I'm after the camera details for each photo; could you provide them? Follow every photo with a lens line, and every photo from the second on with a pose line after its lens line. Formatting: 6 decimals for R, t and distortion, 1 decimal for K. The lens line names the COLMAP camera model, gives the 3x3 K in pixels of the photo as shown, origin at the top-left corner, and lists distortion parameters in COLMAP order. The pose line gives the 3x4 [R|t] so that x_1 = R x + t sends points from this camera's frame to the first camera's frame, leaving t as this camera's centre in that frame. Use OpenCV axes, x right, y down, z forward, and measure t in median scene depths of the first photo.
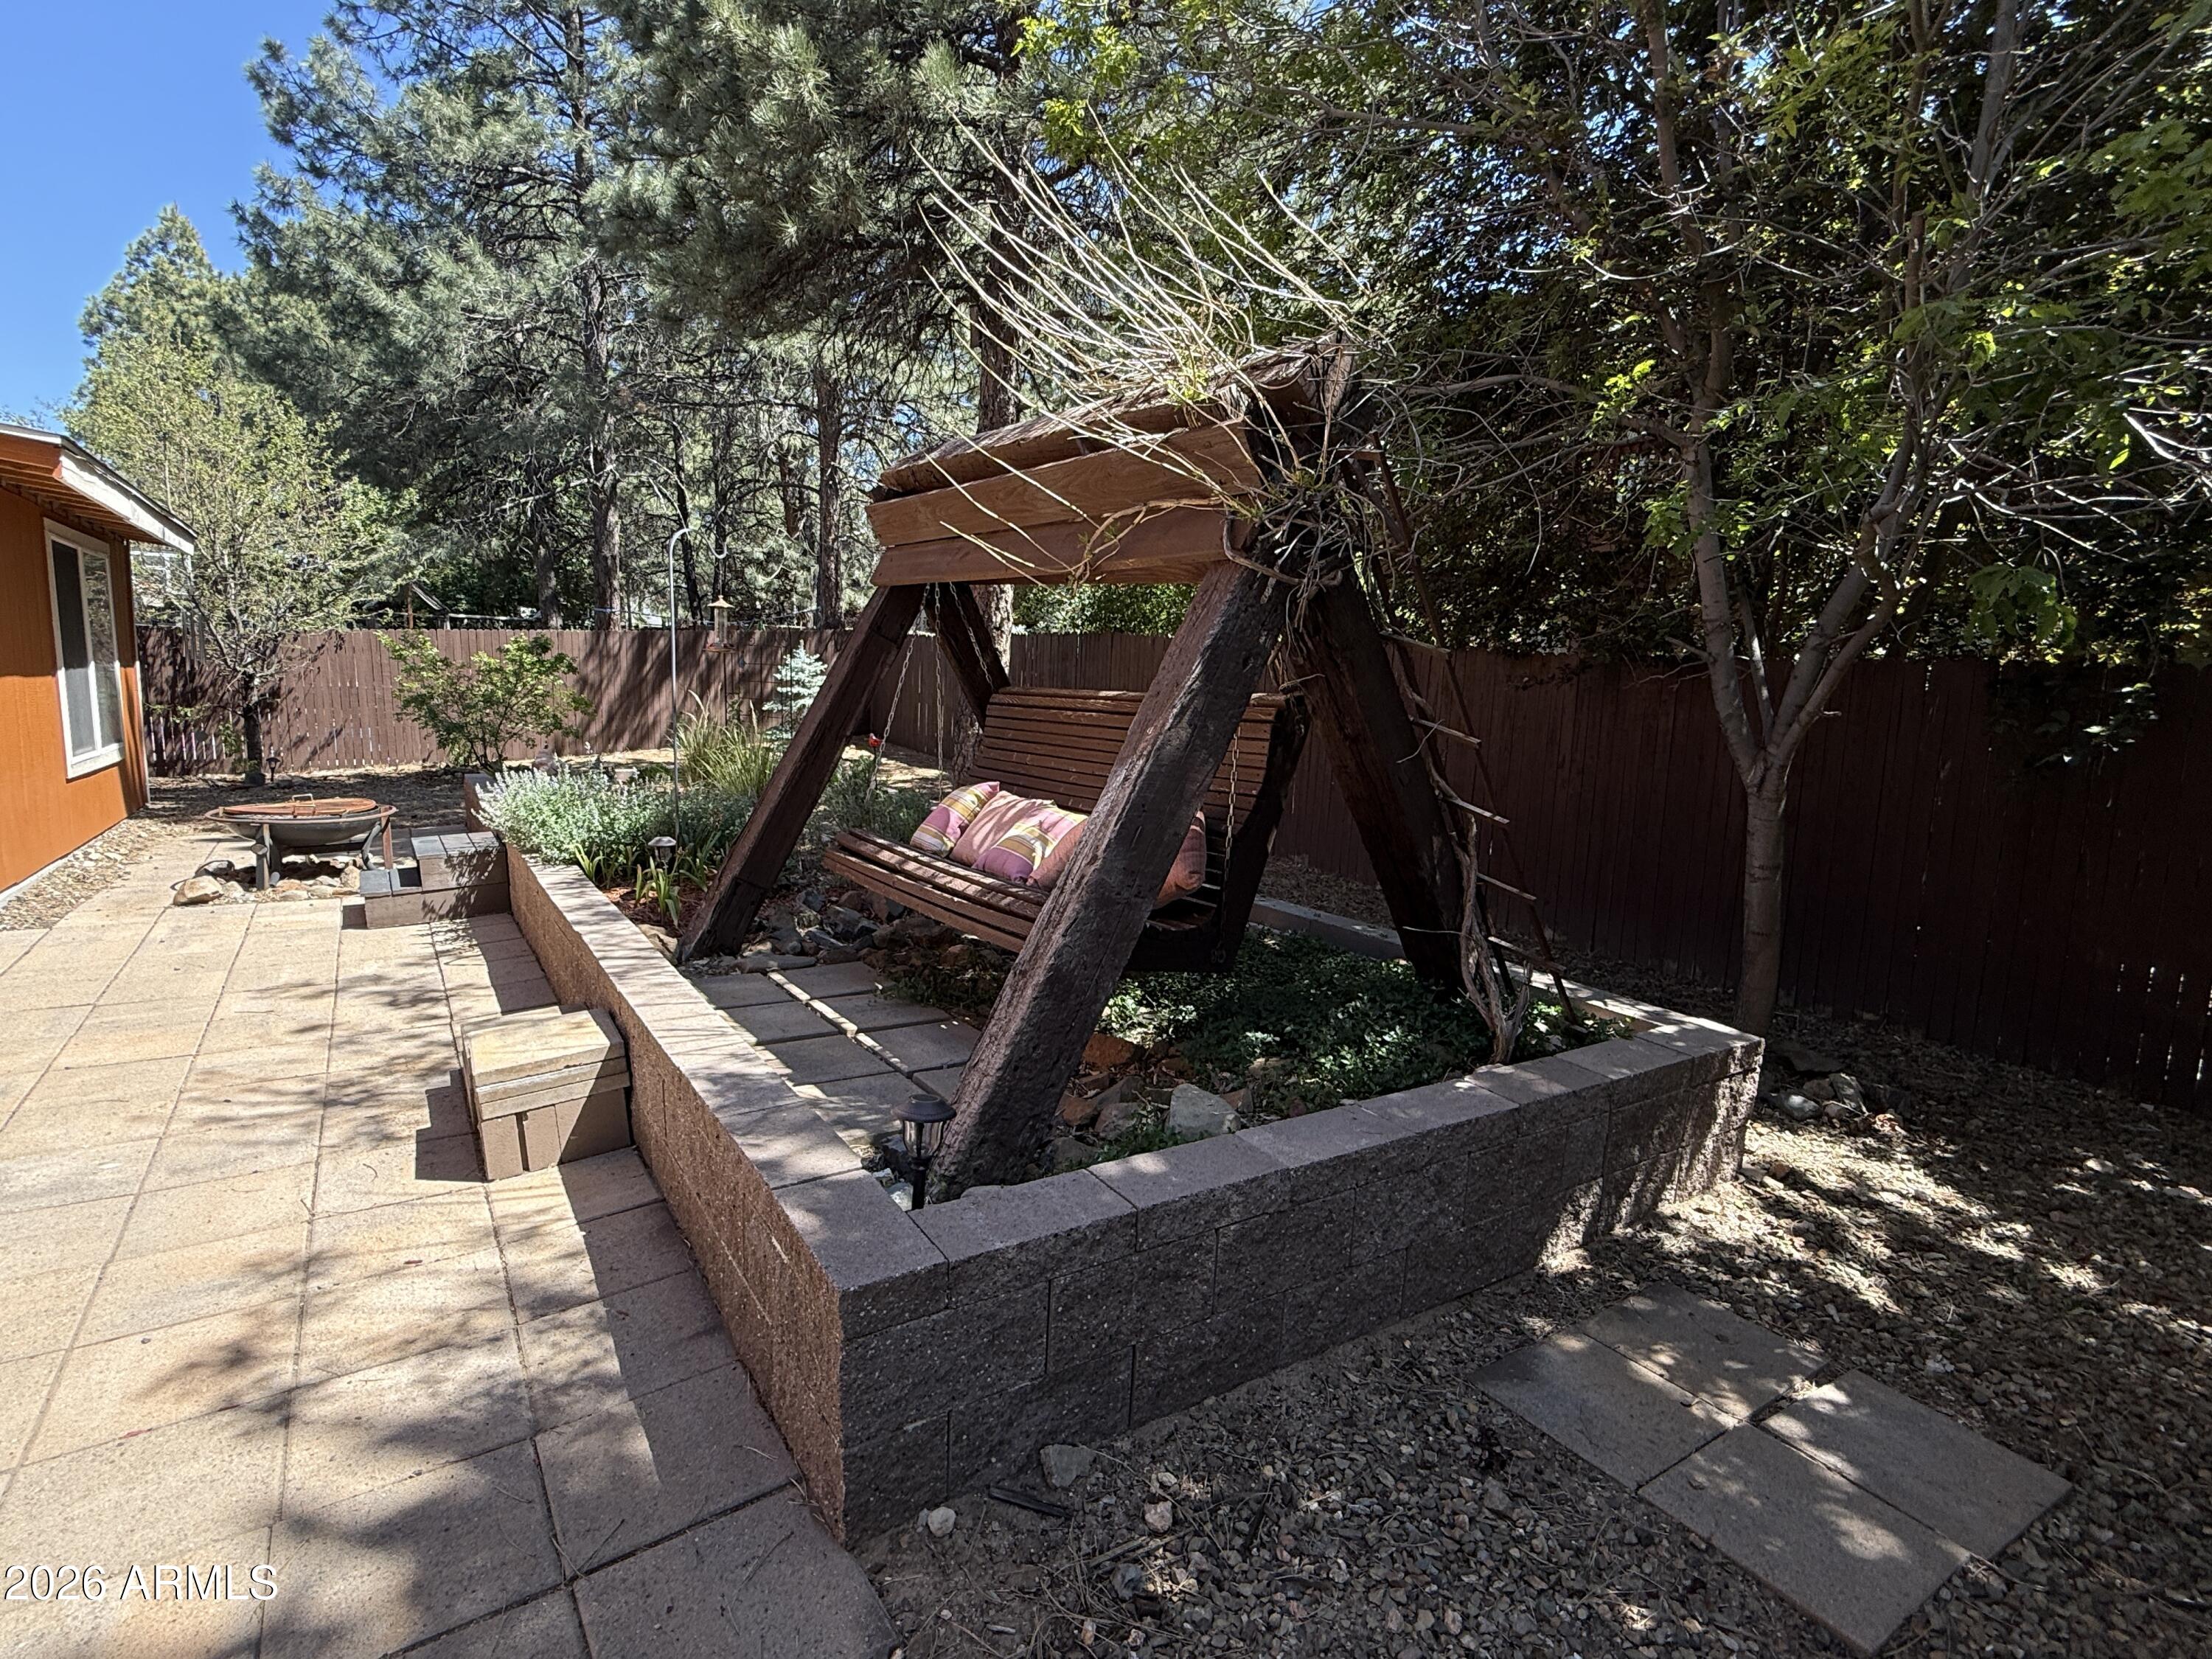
lens RADIAL K [[1076.6, 0, 1099.6], [0, 1076.6, 829.4], [0, 0, 1]] dist [-0.000316, 0.000364]
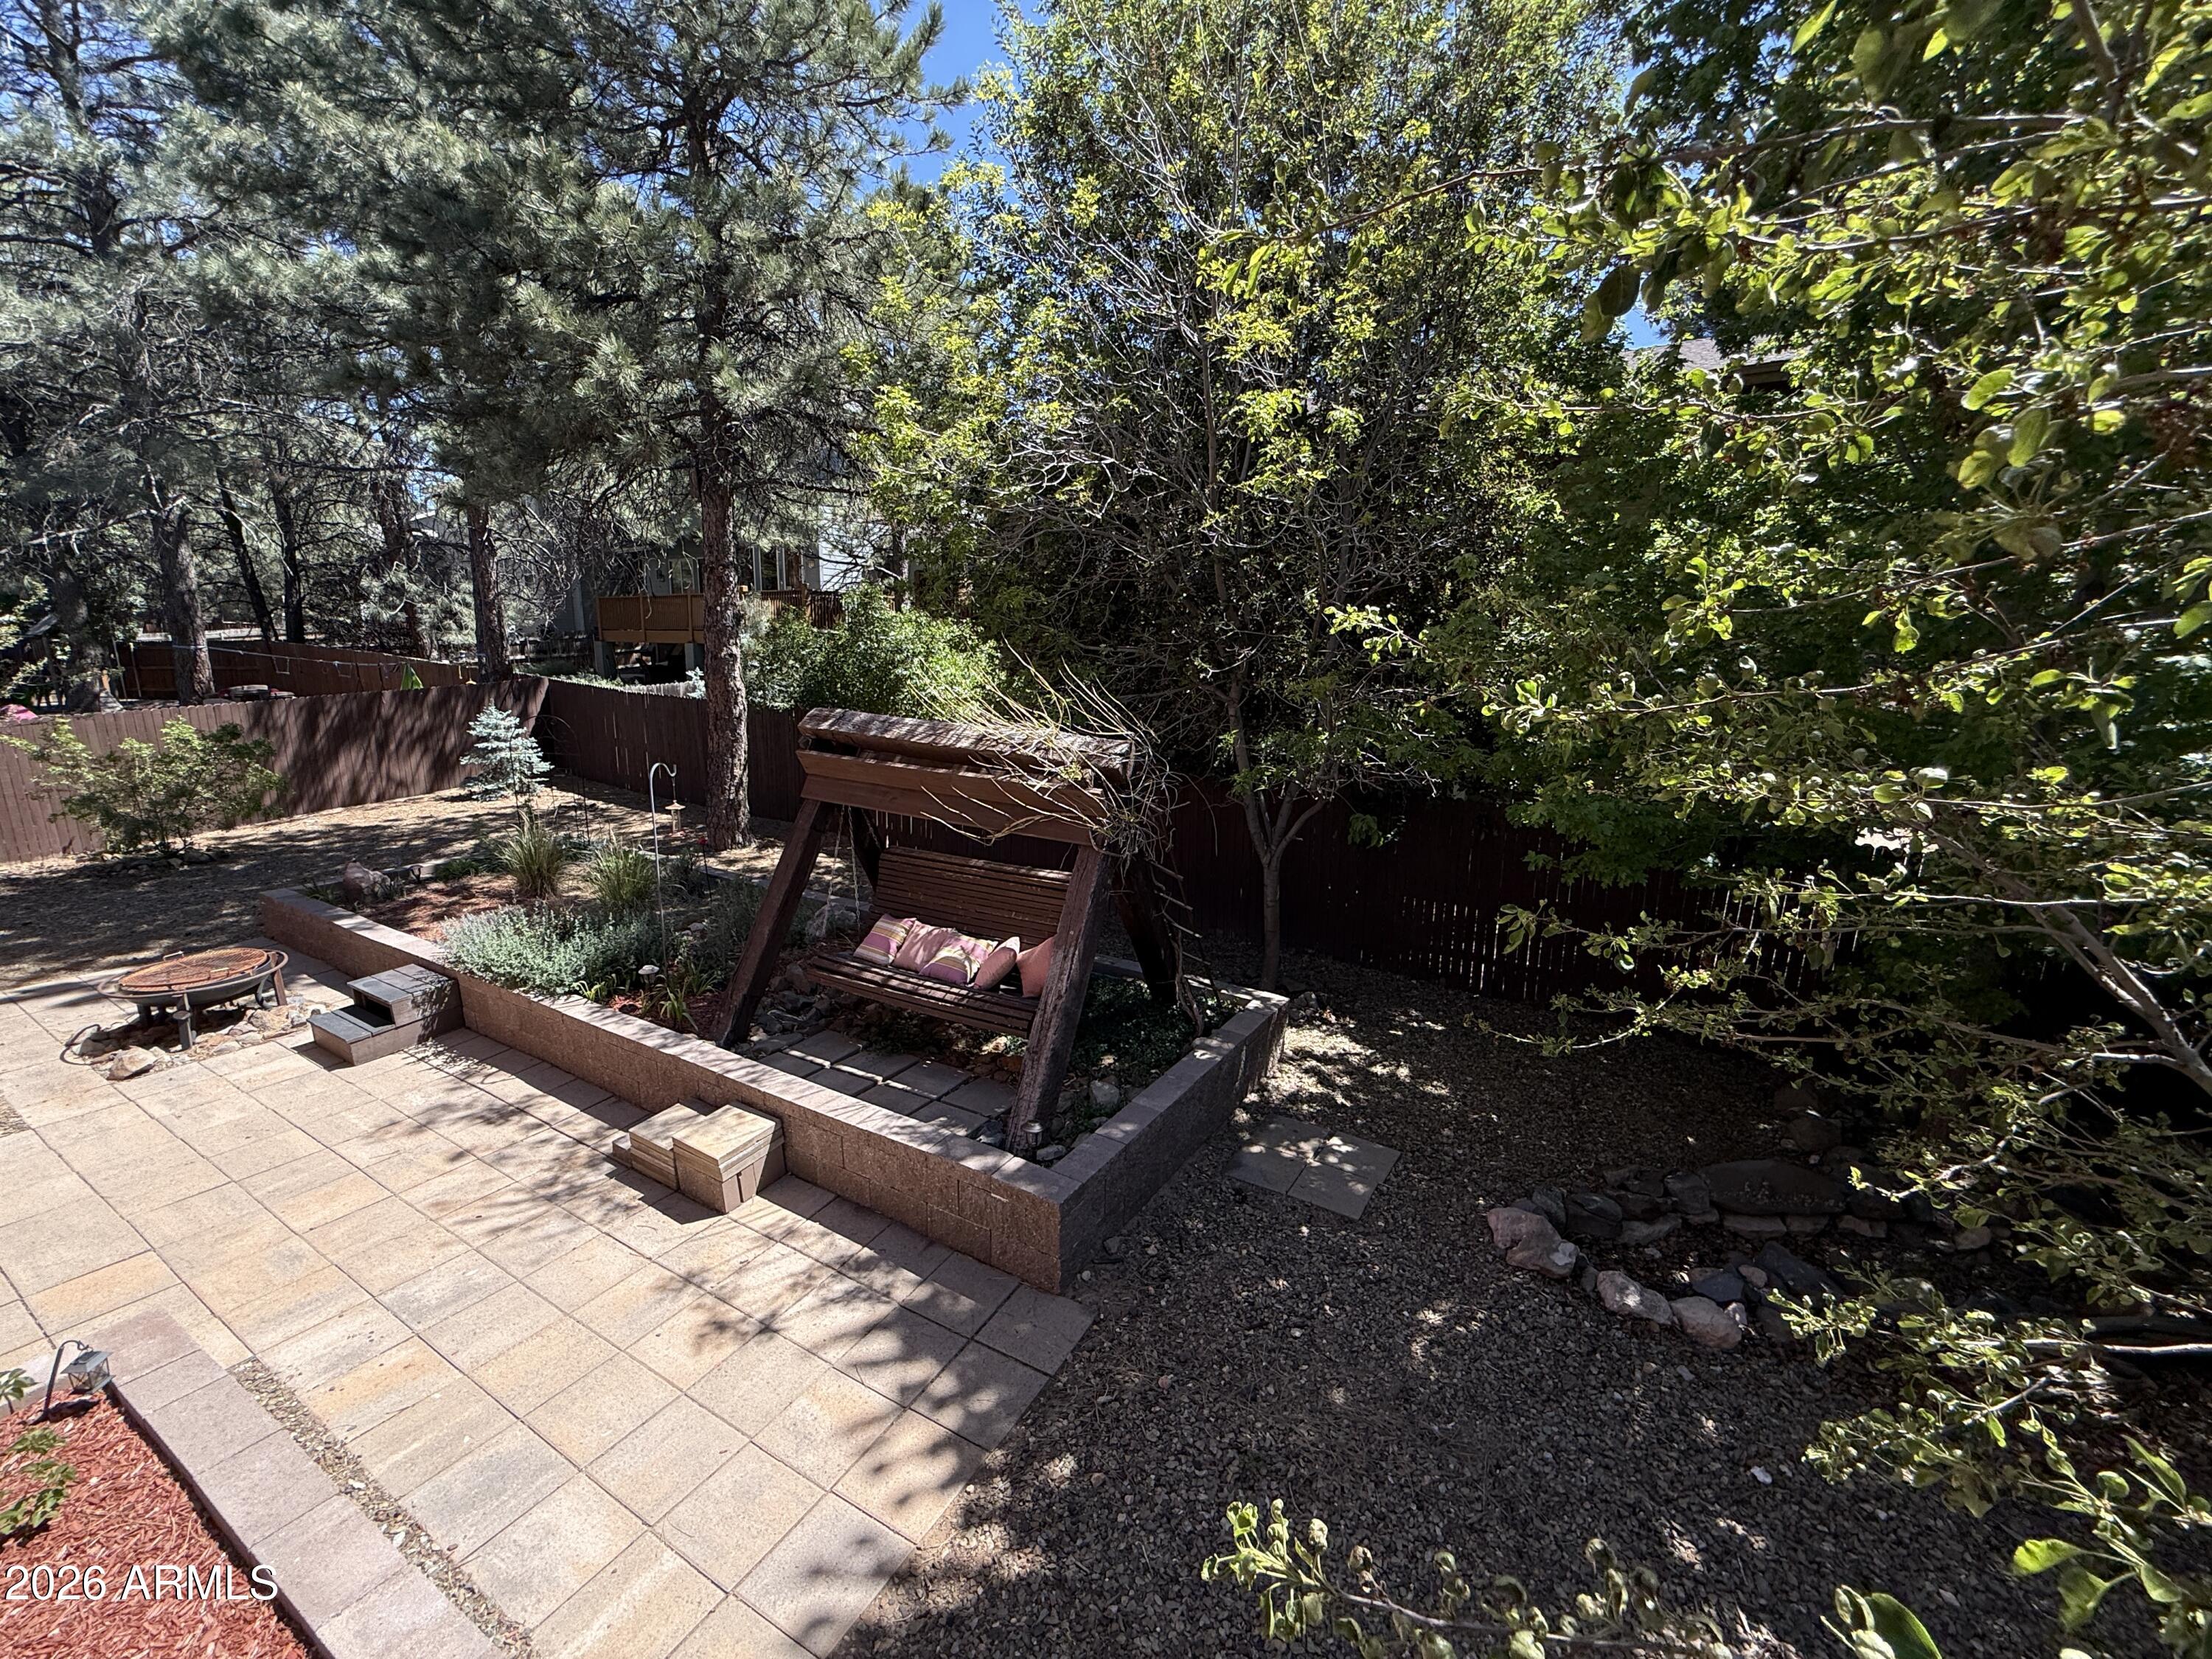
lens RADIAL K [[883.0, 0, 1103.2], [0, 883.0, 829.7], [0, 0, 1]] dist [-0.001115, 0.000534]
pose [[0.900449, -0.108301, 0.421264, -0.477669], [0.076290, 0.992816, 0.092170, -0.347769], [-0.428220, -0.050856, 0.902242, -0.497844]]
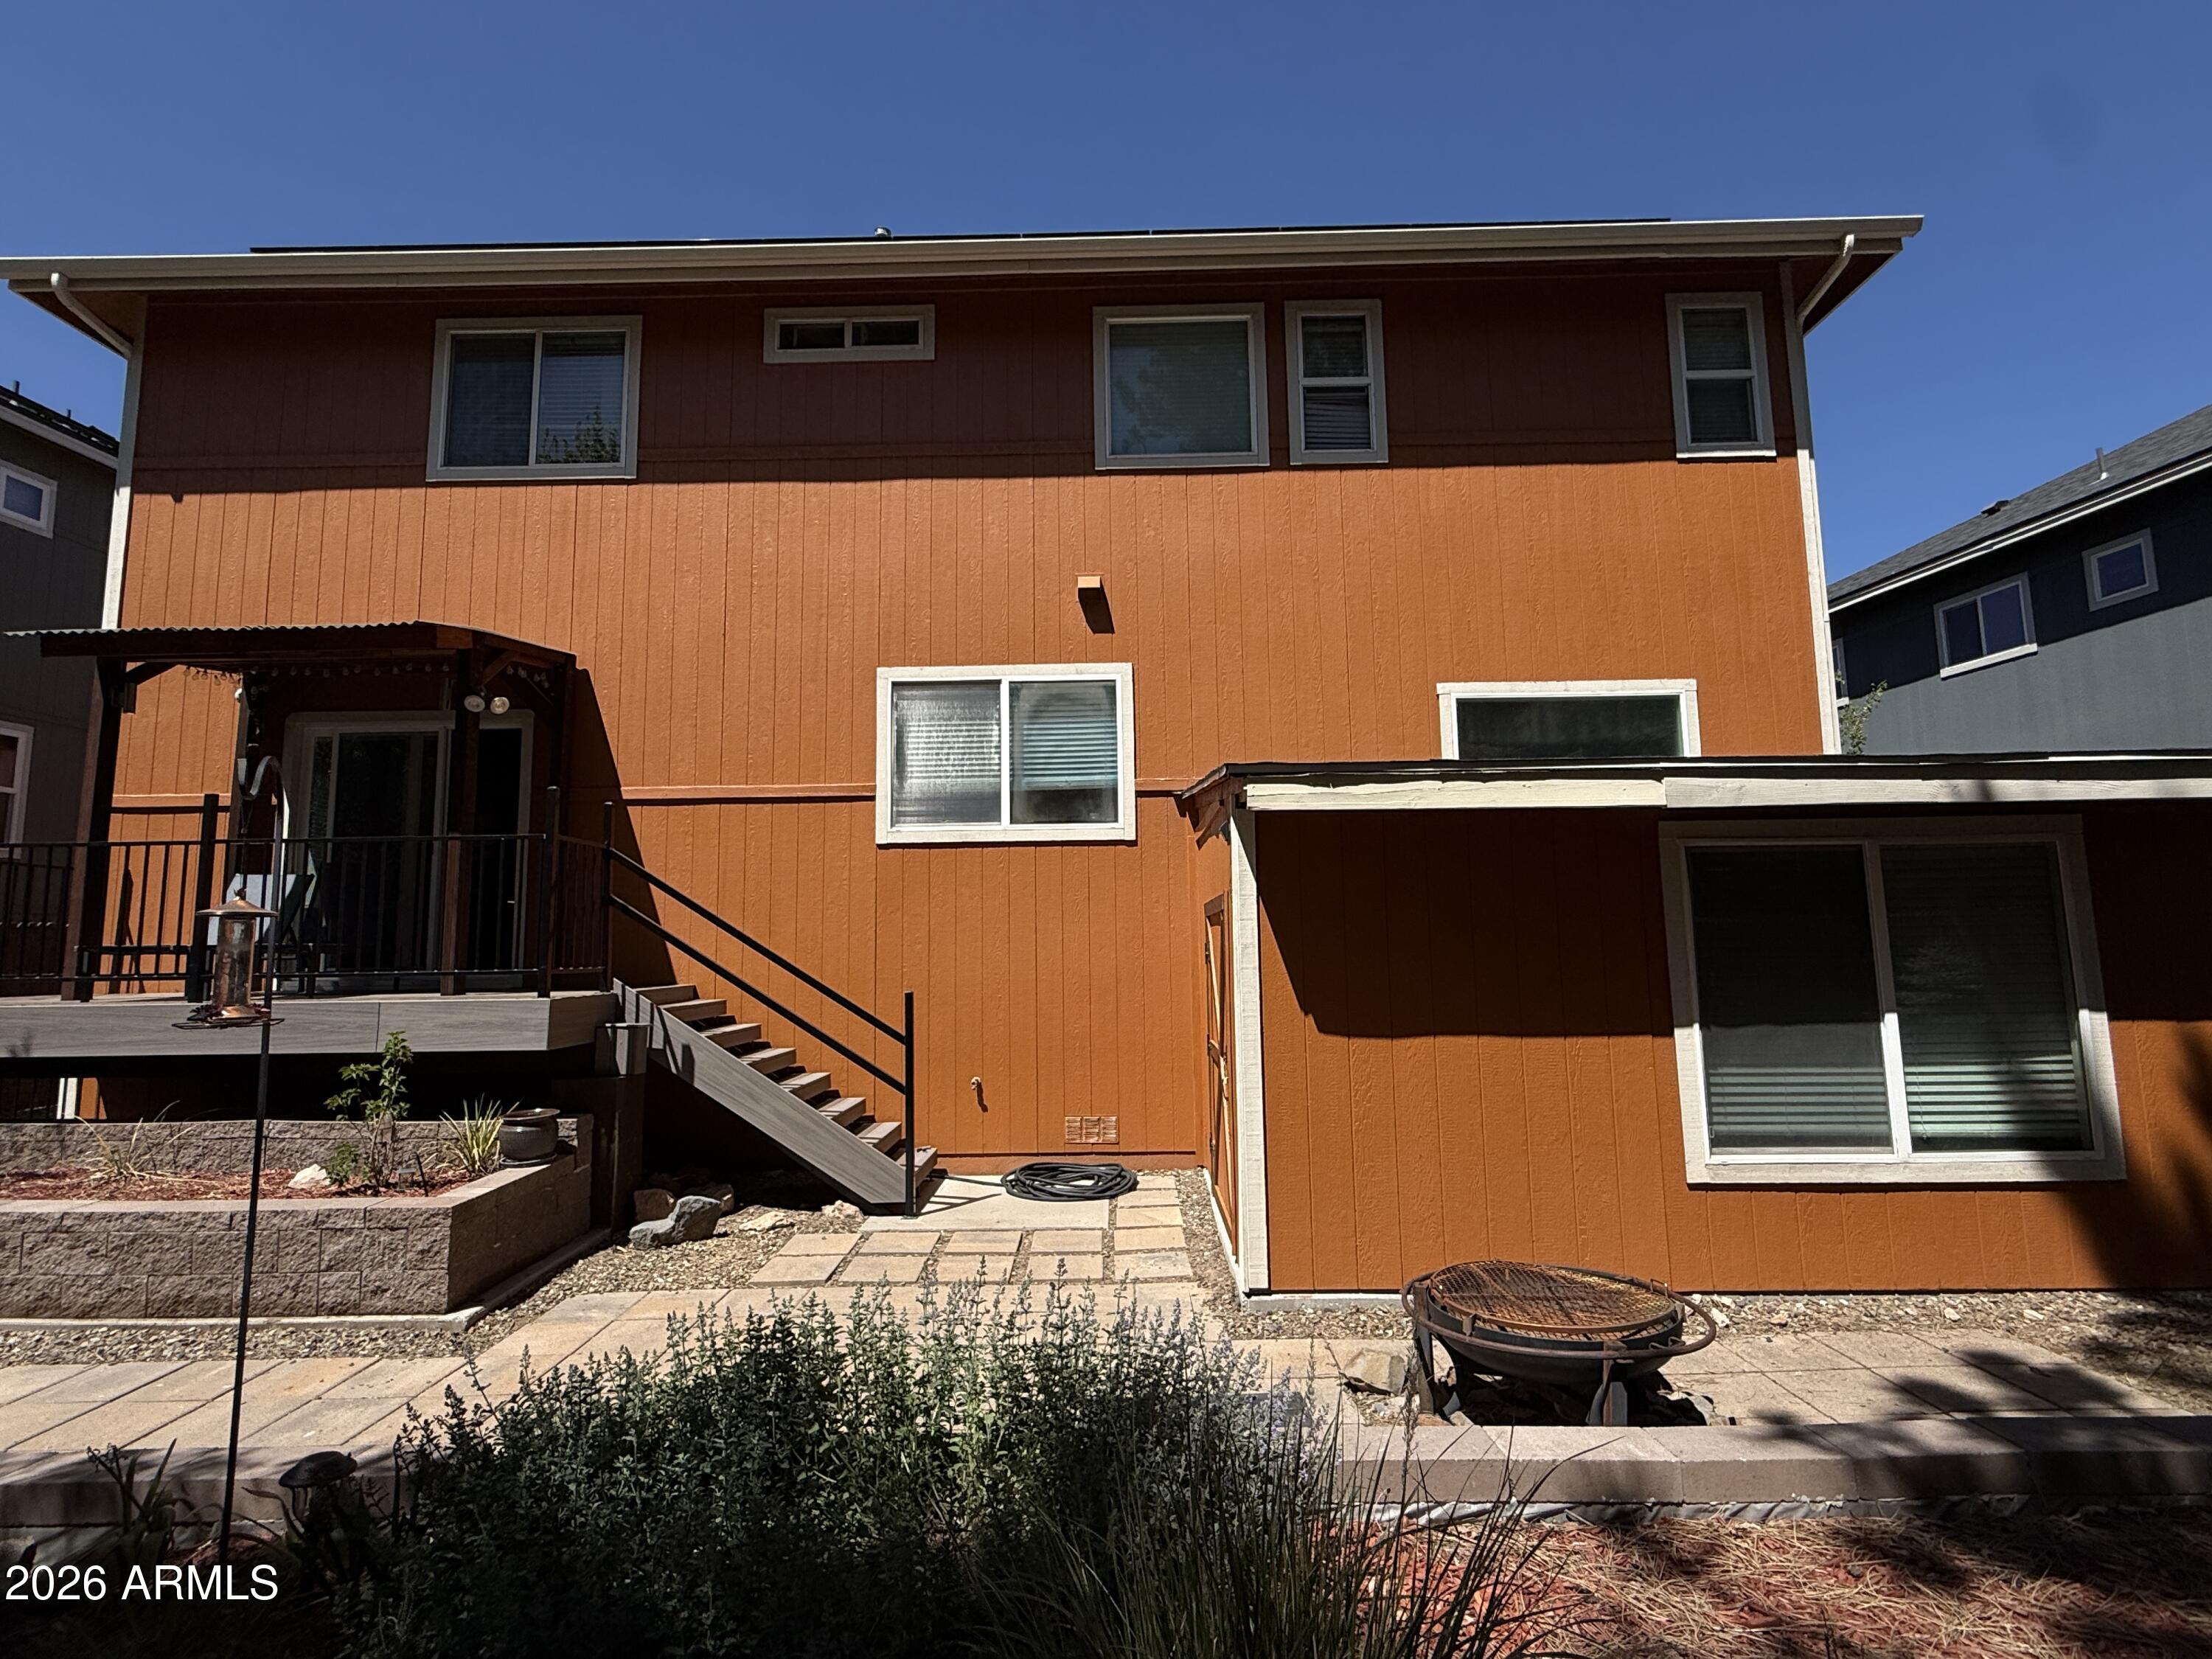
lens RADIAL K [[1076.6, 0, 1099.6], [0, 1076.6, 829.4], [0, 0, 1]] dist [-0.000316, 0.000364]
pose [[-0.566248, -0.125753, -0.814586, -0.293908], [-0.116925, 0.990554, -0.071640, -0.356905], [0.815900, 0.054679, -0.575602, 2.137107]]
